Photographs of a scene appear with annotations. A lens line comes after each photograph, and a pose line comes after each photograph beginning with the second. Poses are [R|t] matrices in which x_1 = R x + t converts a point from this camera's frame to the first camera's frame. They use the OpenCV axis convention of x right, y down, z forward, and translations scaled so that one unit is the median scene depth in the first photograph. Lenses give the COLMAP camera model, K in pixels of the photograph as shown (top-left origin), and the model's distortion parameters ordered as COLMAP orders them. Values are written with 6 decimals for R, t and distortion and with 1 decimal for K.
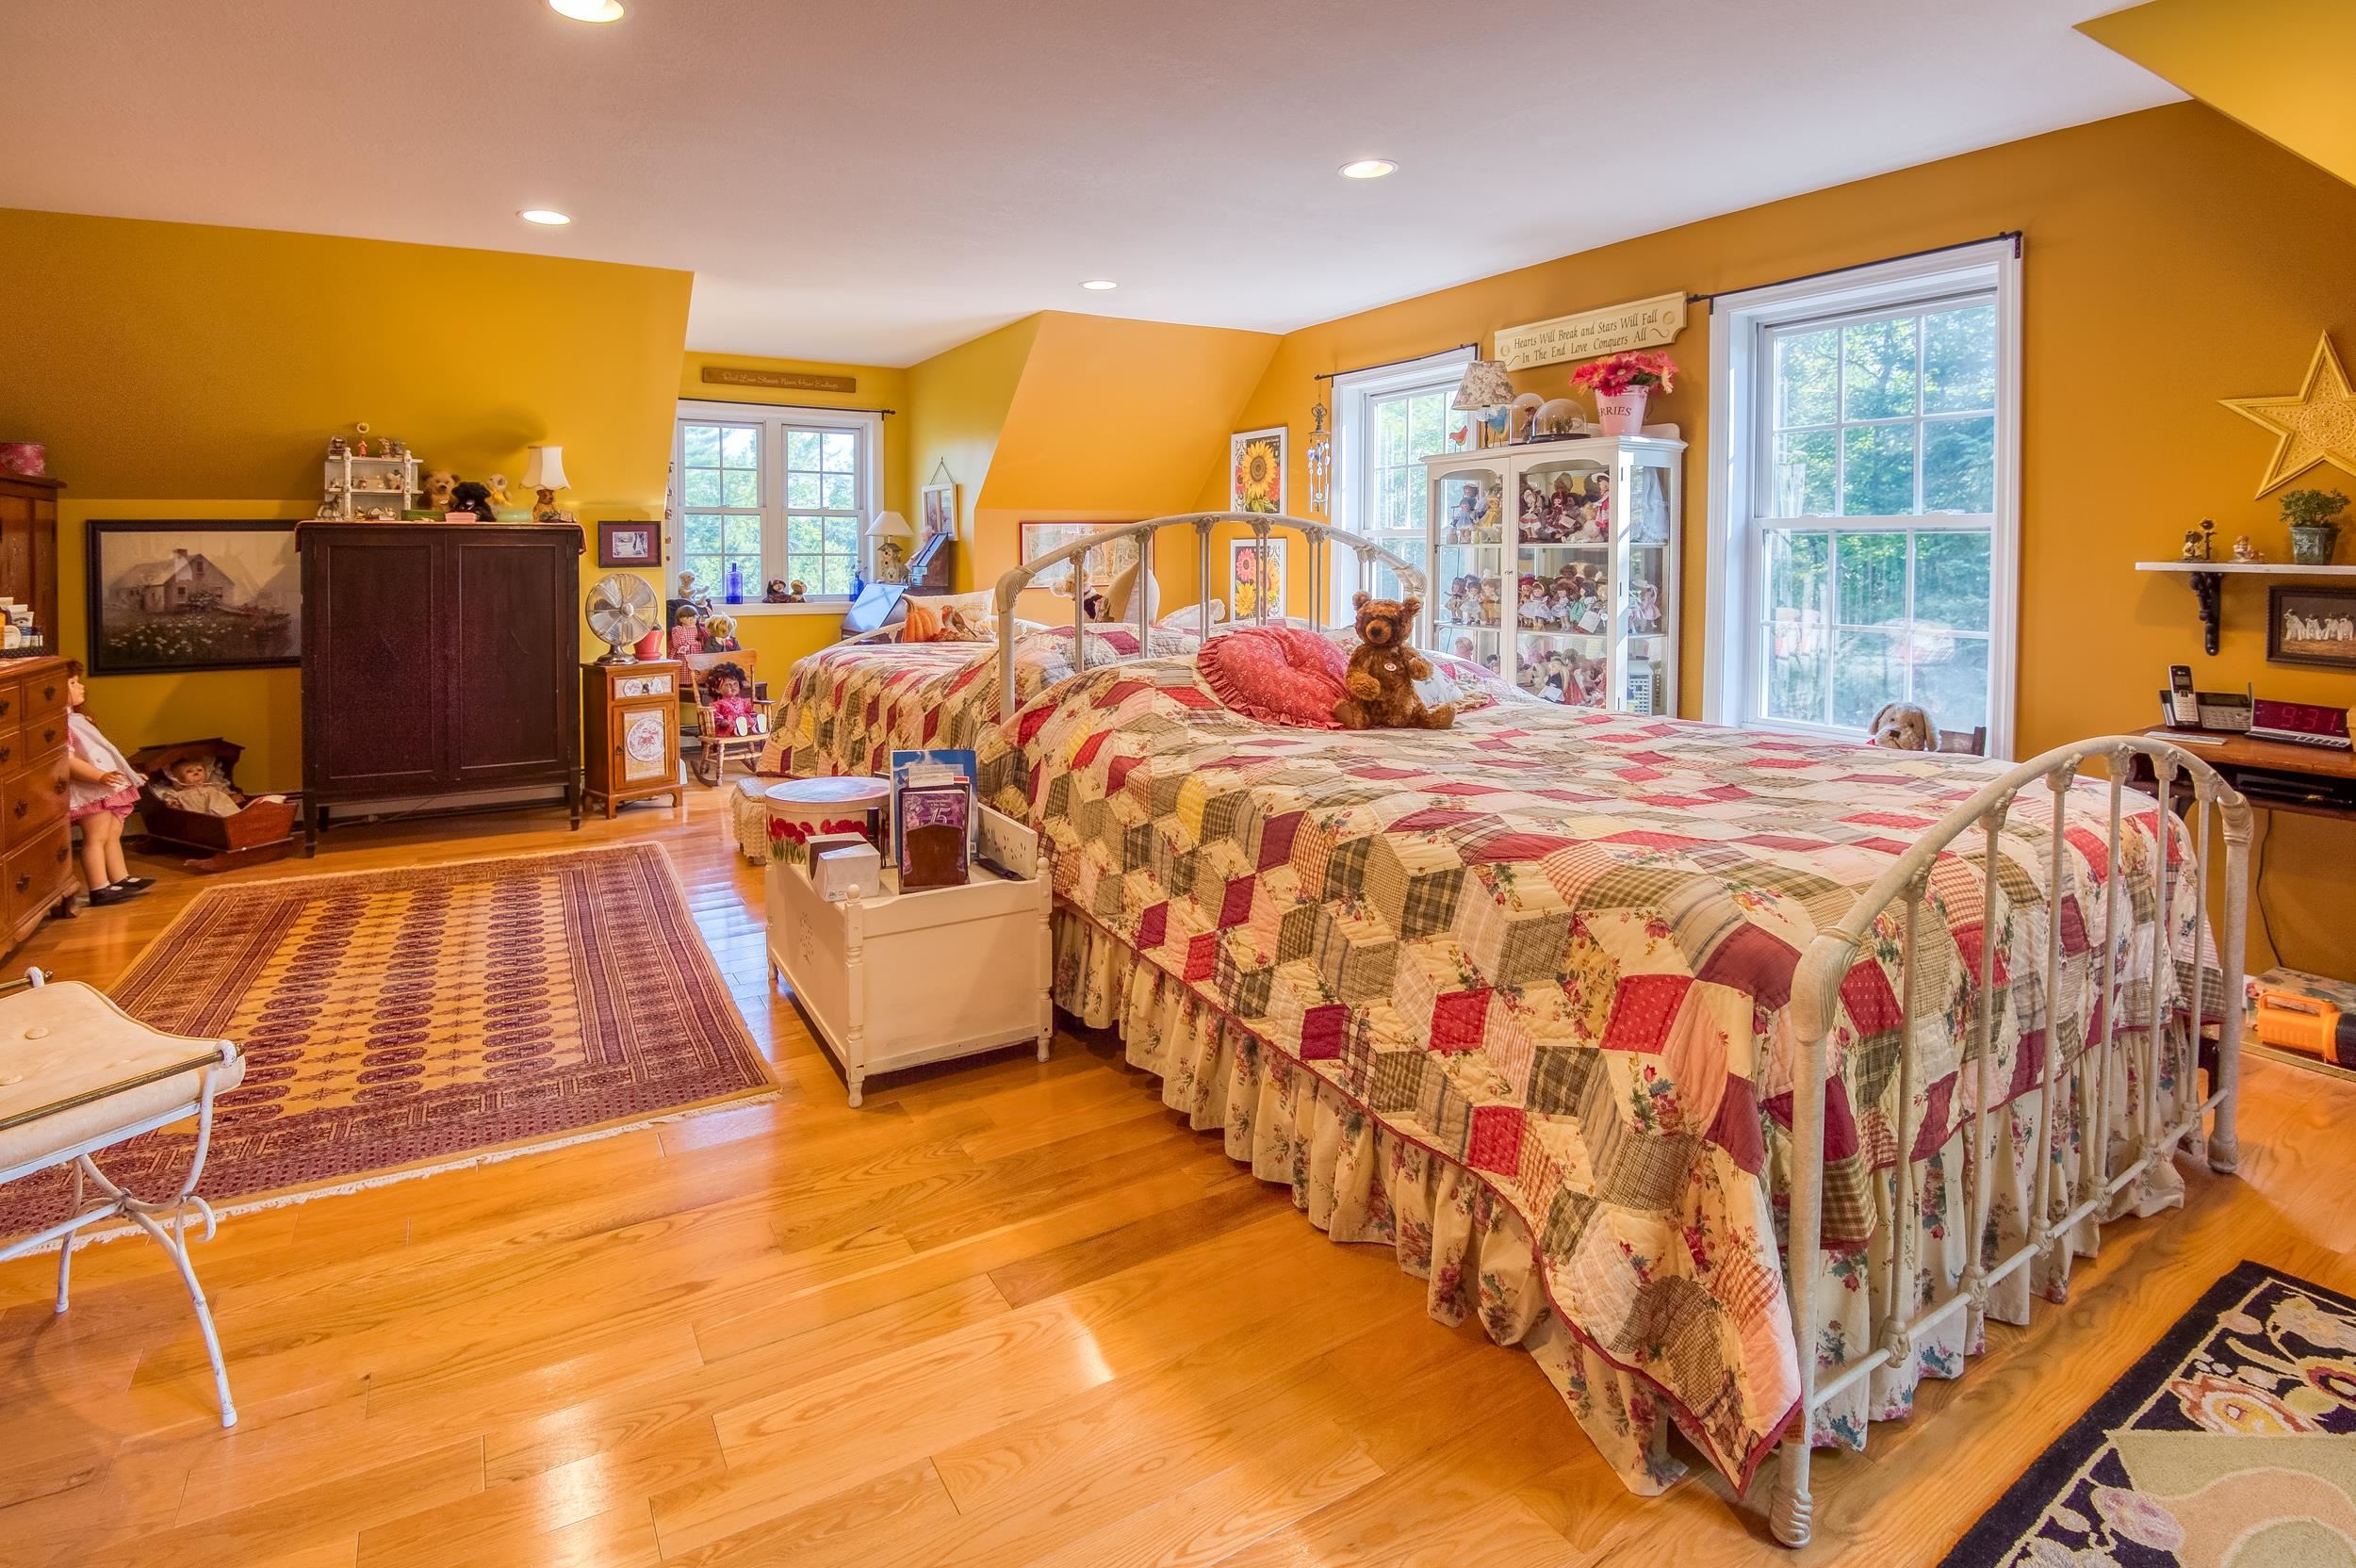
lens RADIAL K [[1132.1, 0, 1177.9], [0, 1132.1, 606.0], [0, 0, 1]] dist [0.002120, -0.029182]
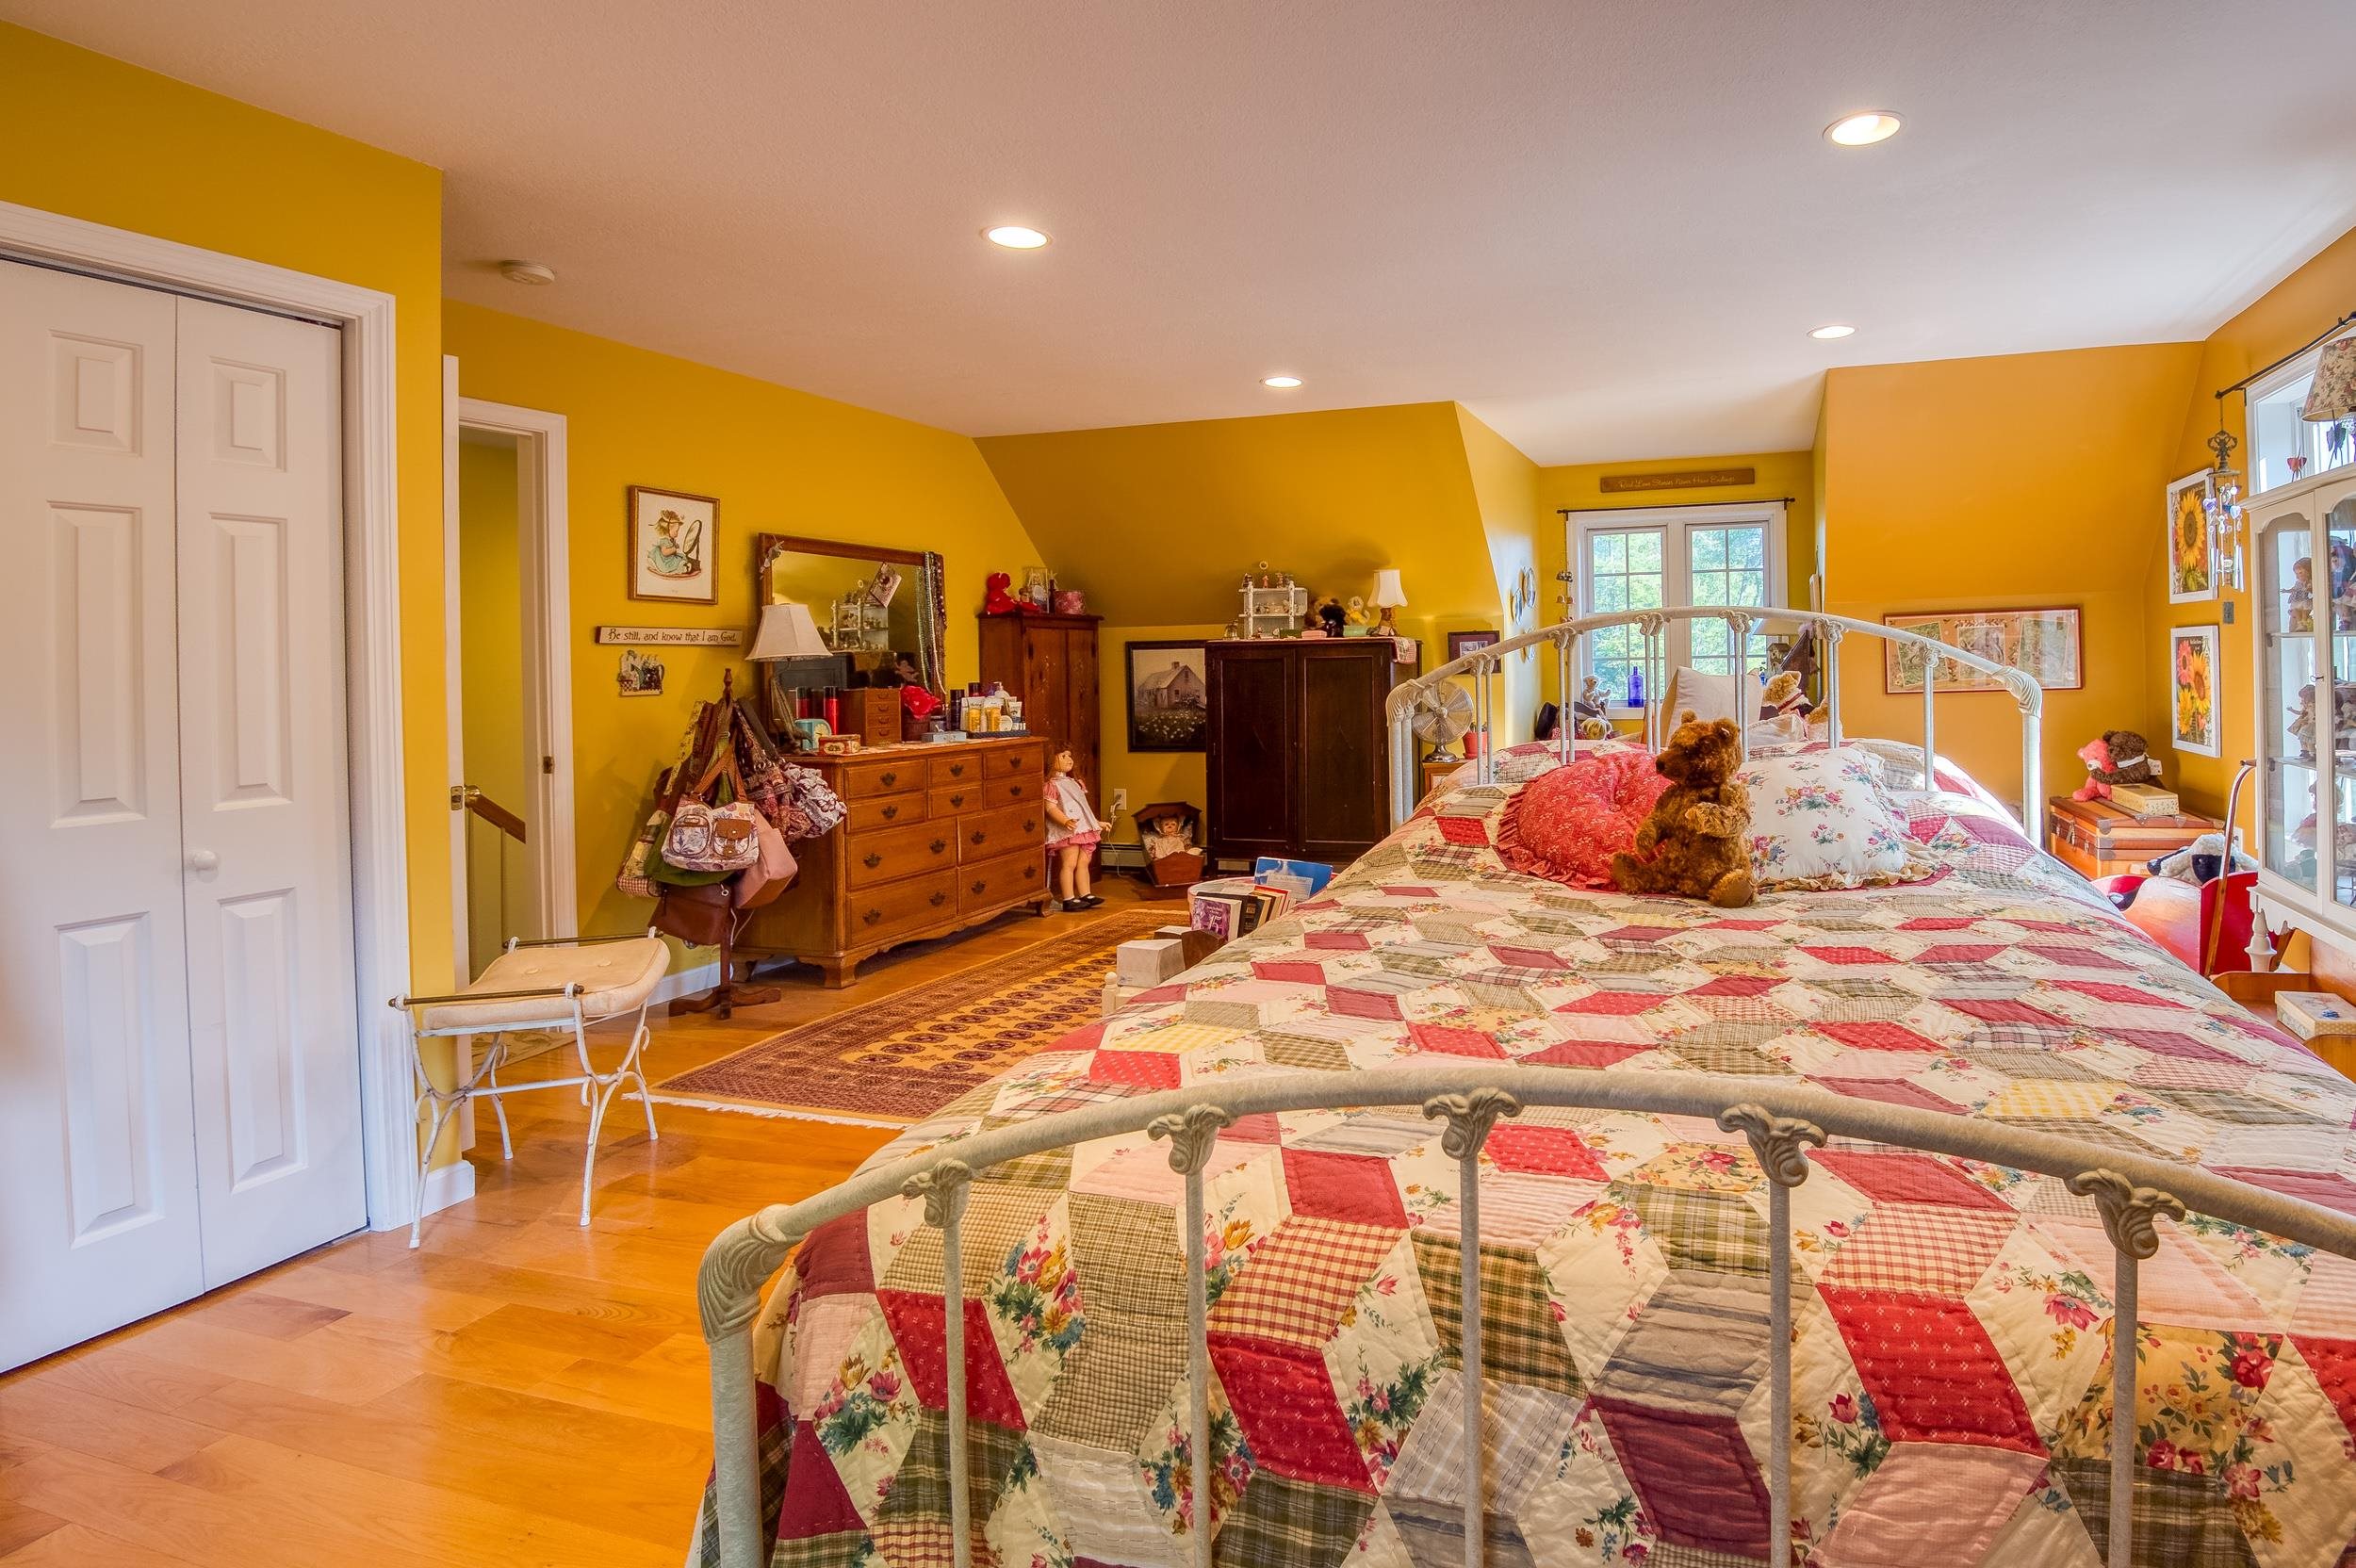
lens RADIAL K [[1104.5, 0, 1177.6], [0, 1104.5, 671.5], [0, 0, 1]] dist [-0.000477, -0.017911]
pose [[0.698471, -0.009701, -0.715573, 0.108326], [-0.013318, 0.999559, -0.026550, -0.003755], [0.715515, 0.028074, 0.698033, 0.057808]]
